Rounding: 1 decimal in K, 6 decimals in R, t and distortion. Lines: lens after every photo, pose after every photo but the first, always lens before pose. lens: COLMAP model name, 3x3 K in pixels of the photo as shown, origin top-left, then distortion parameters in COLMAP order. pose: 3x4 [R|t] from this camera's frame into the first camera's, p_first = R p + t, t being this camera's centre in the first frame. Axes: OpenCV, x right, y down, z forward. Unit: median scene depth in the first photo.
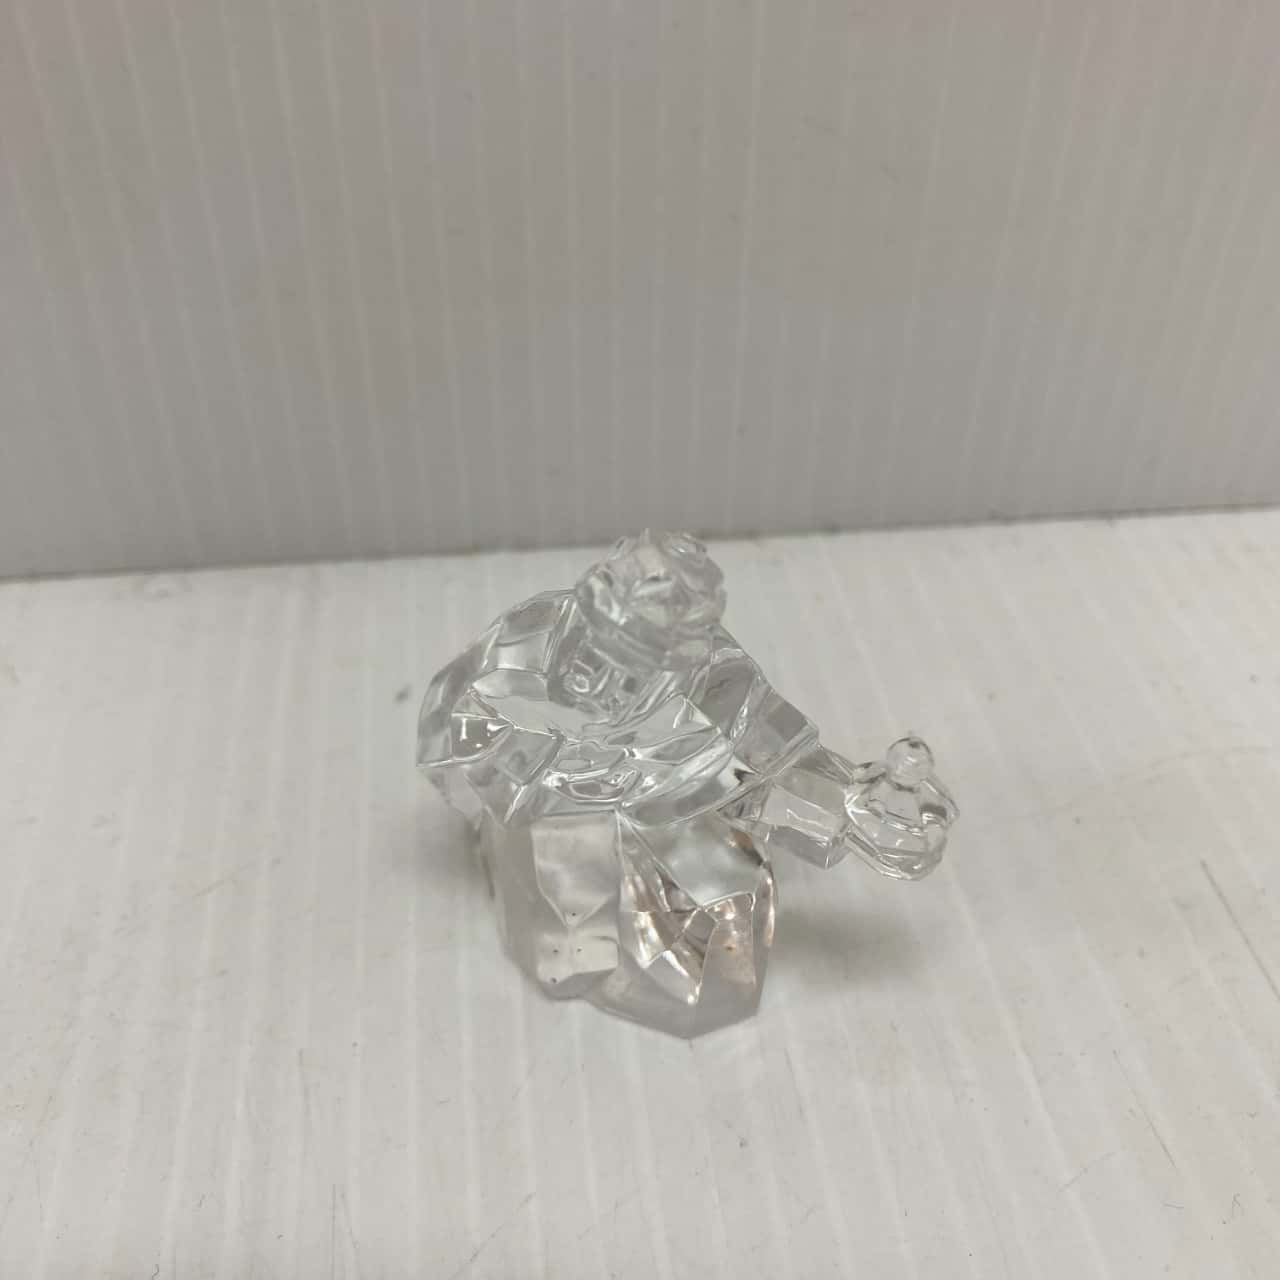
lens RADIAL K [[1387.8, 0, 640.0], [0, 1387.8, 592.1], [0, 0, 1]] dist [-0.001823, -0.030284]
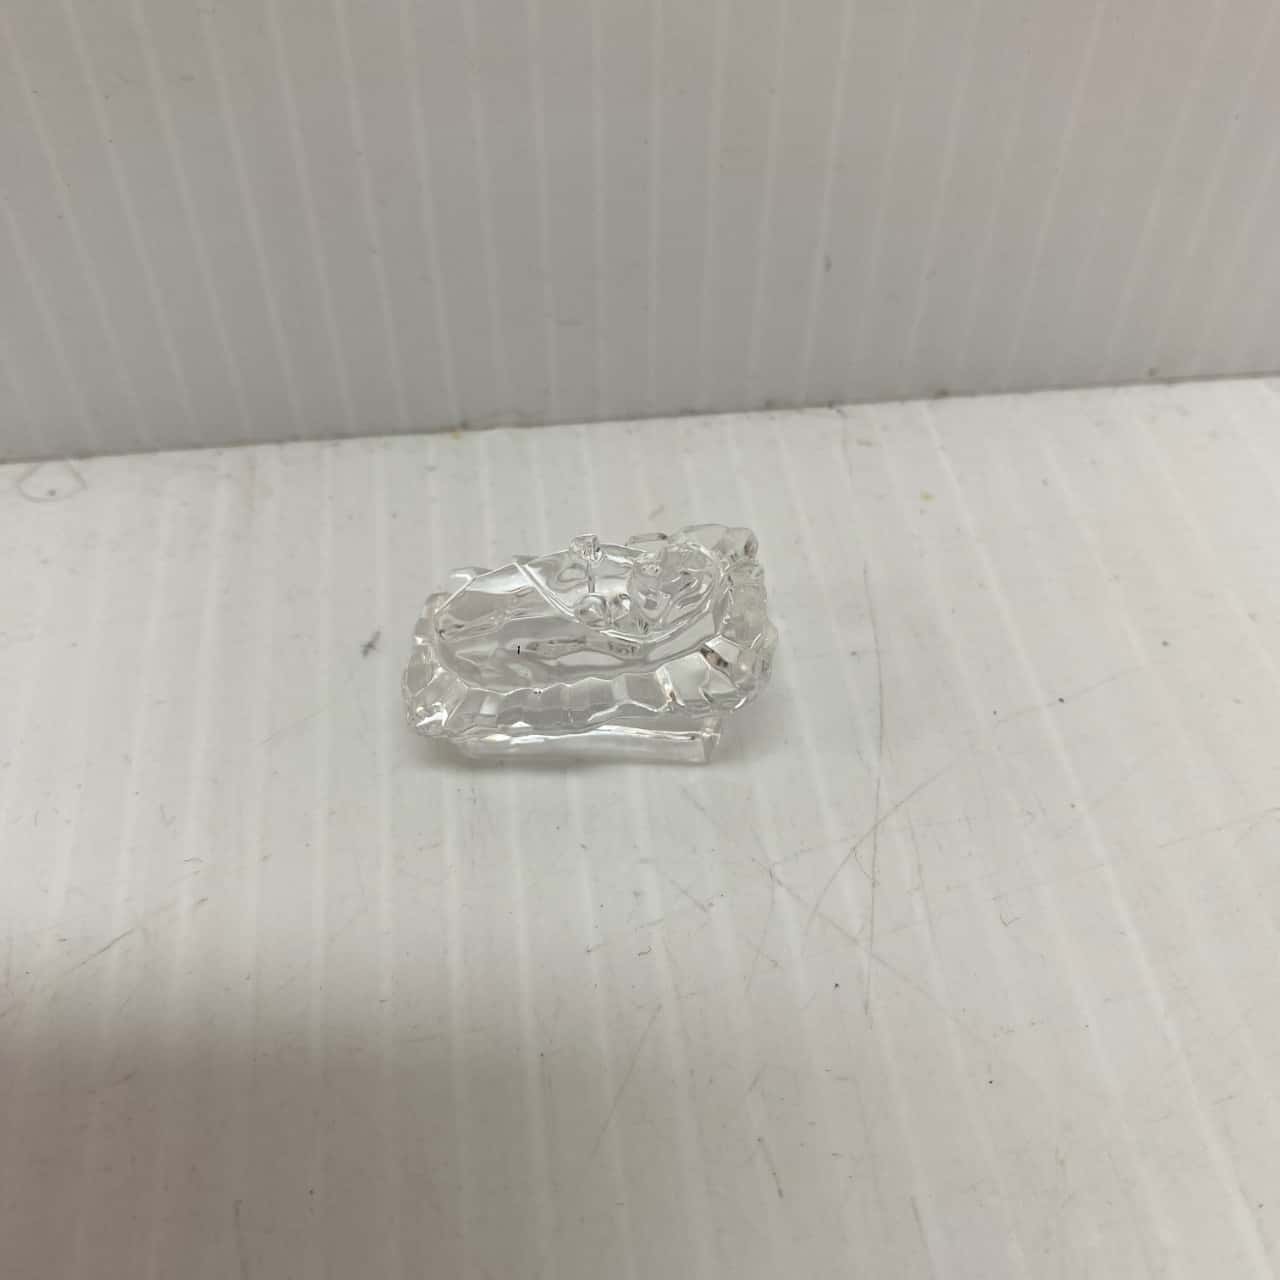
lens RADIAL K [[1404.5, 0, 640.8], [0, 1404.5, 608.1], [0, 0, 1]] dist [-0.026924, -0.034565]
pose [[0.999996, -0.002828, 0.000389, -0.031885], [0.002714, 0.984109, 0.177545, -0.089943], [-0.000885, -0.177543, 0.984113, 0.315764]]
